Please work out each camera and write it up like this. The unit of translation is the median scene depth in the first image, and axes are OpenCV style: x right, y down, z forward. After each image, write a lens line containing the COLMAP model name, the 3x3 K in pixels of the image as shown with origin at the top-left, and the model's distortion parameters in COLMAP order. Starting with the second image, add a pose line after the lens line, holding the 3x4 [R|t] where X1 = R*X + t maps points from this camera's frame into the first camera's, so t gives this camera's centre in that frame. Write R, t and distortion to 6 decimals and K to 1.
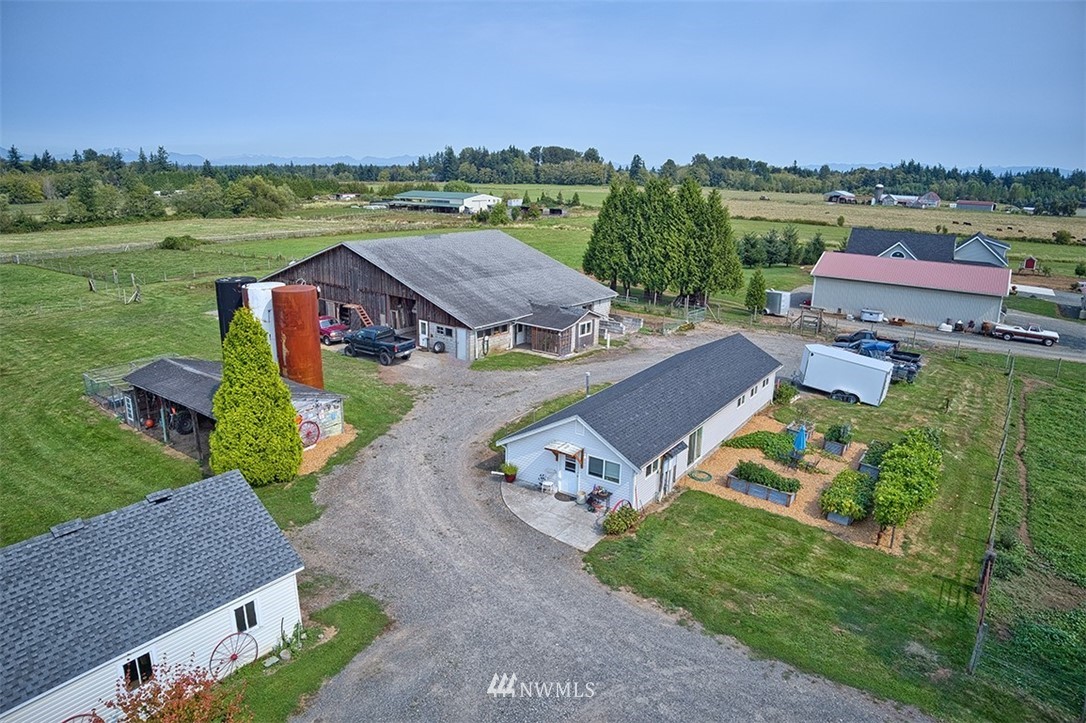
lens RADIAL K [[678.2, 0, 536.4], [0, 678.2, 345.4], [0, 0, 1]] dist [-0.123235, 0.055185]
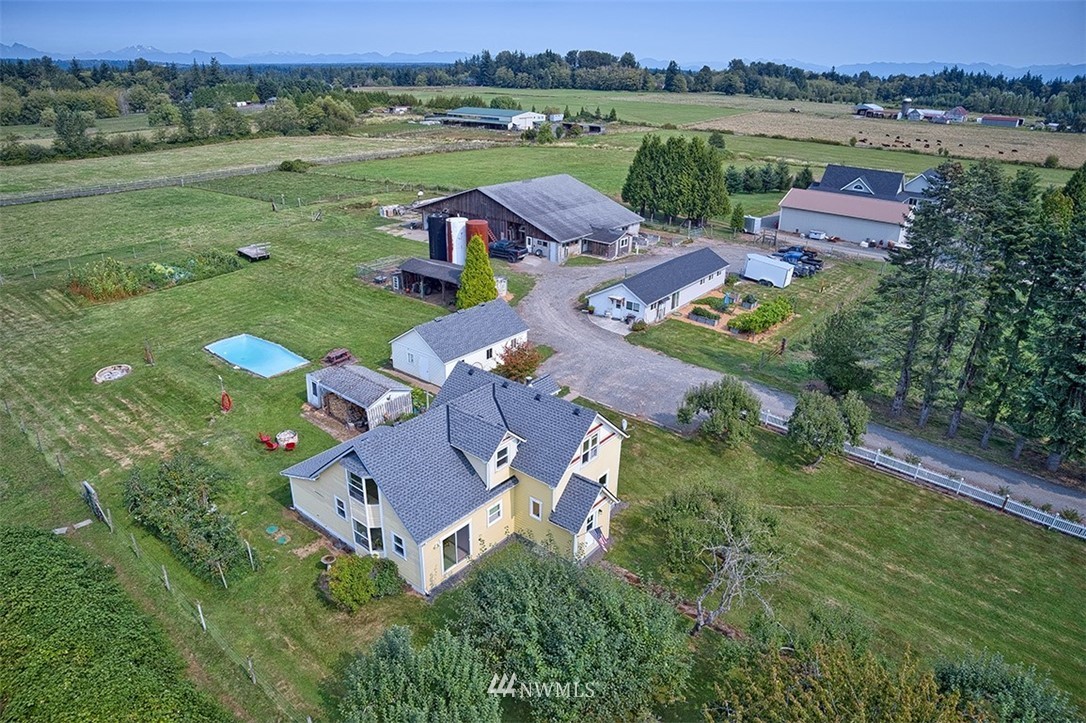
lens RADIAL K [[661.4, 0, 558.4], [0, 661.4, 330.0], [0, 0, 1]] dist [-0.125945, 0.059265]
pose [[0.999794, 0.012108, -0.016293, -0.052283], [-0.010031, 0.992474, 0.122047, -0.005833], [0.017648, -0.121858, 0.992391, -0.562172]]
